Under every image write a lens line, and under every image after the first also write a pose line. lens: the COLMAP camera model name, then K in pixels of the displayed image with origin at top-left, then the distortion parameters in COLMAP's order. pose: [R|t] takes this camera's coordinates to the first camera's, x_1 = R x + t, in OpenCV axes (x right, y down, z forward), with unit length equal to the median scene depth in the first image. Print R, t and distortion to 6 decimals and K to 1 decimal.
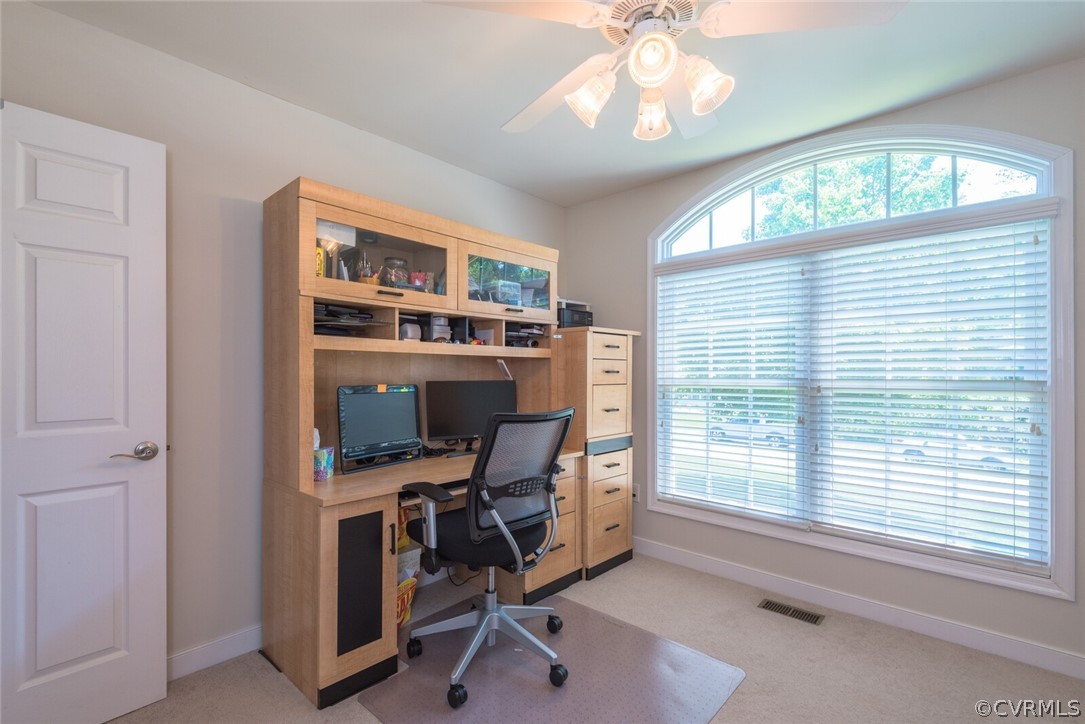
lens RADIAL K [[490.0, 0, 552.9], [0, 490.0, 365.1], [0, 0, 1]] dist [-0.000662, -0.000874]
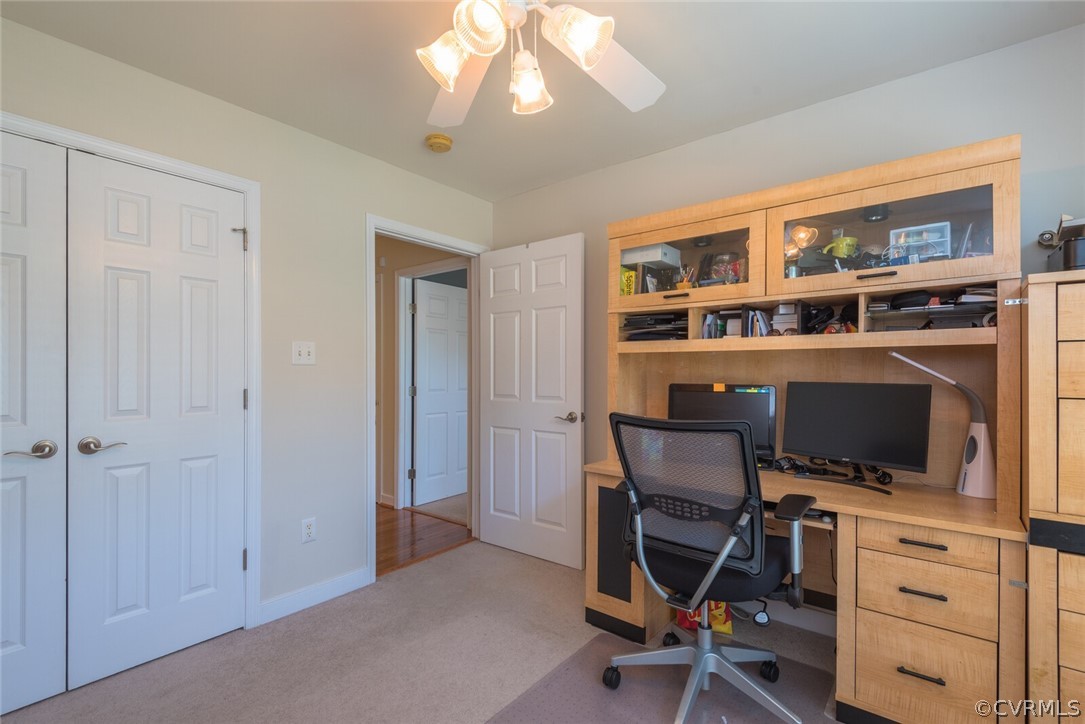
lens RADIAL K [[481.0, 0, 544.8], [0, 481.0, 375.1], [0, 0, 1]] dist [0.000457, -0.000213]
pose [[0.048456, 0.002812, -0.998821, 0.619202], [0.009534, 0.999949, 0.003278, 0.015830], [0.998780, -0.009682, 0.048426, 0.610883]]
